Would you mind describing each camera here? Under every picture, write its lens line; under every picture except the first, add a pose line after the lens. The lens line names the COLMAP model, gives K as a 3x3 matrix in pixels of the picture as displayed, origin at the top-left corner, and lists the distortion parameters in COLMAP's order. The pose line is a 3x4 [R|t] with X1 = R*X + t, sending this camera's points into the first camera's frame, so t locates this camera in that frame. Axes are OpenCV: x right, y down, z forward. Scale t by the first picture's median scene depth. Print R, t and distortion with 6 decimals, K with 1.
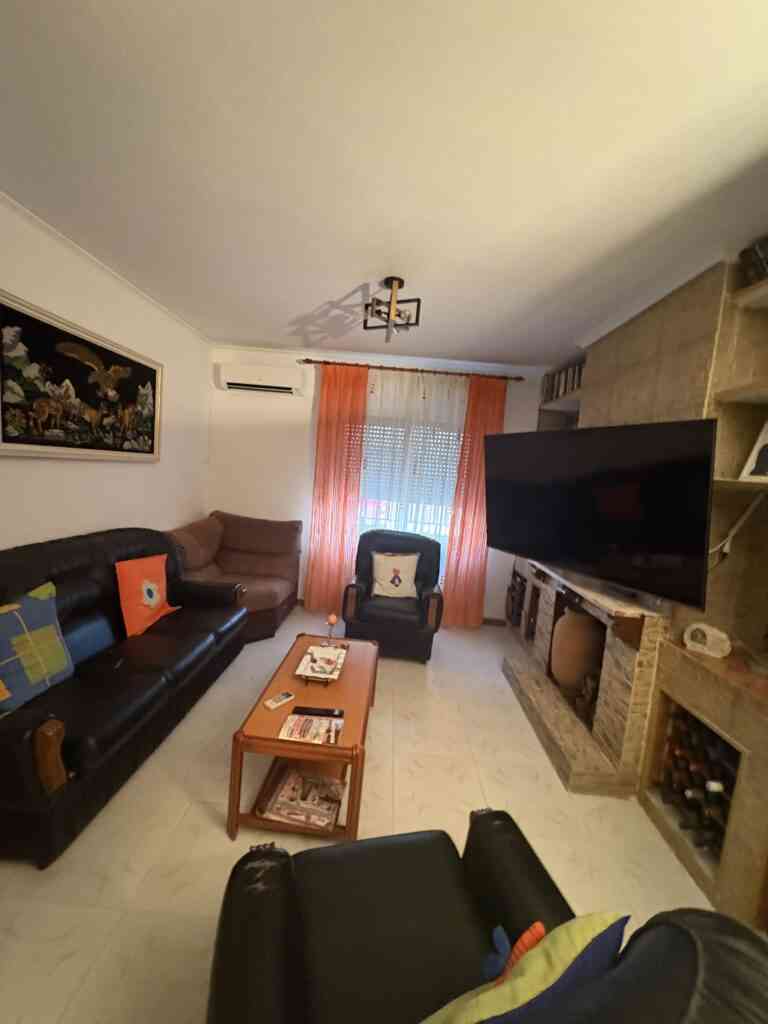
lens RADIAL K [[401.0, 0, 384.0], [0, 401.0, 512.0], [0, 0, 1]] dist [0.001576, 0.000022]
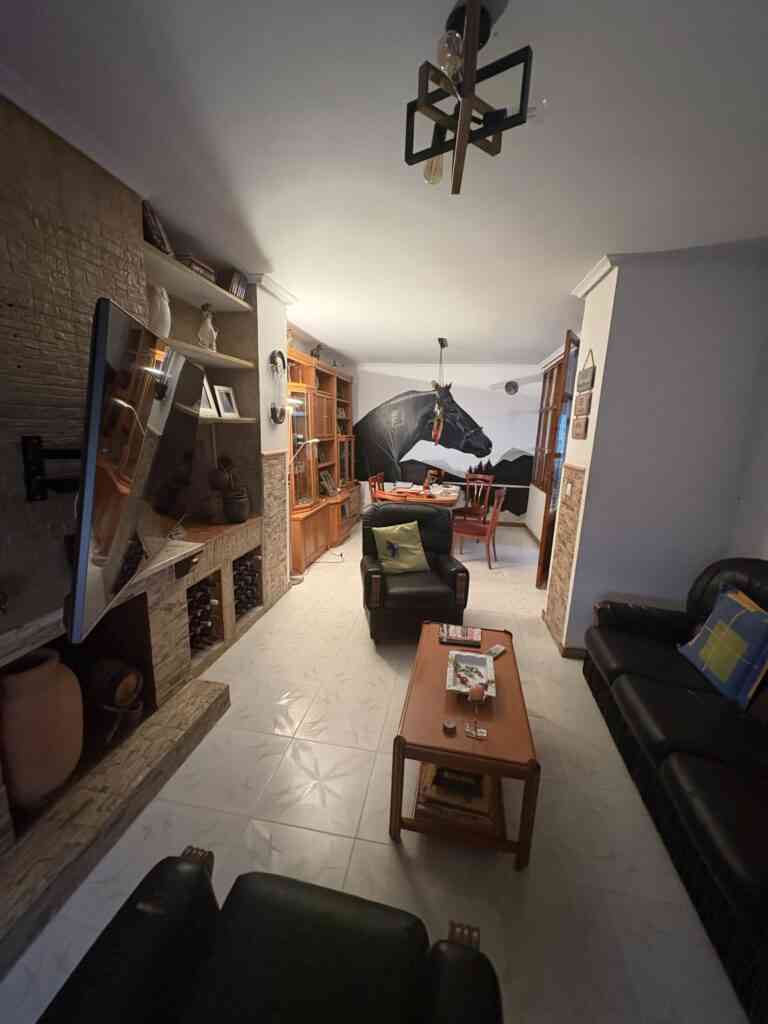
lens RADIAL K [[401.0, 0, 384.0], [0, 401.0, 512.0], [0, 0, 1]] dist [0.001576, 0.000022]
pose [[-0.982599, -0.146247, 0.114506, -0.017672], [-0.103721, 0.943439, 0.314904, -0.243308], [-0.154083, 0.297548, -0.942191, 2.061312]]
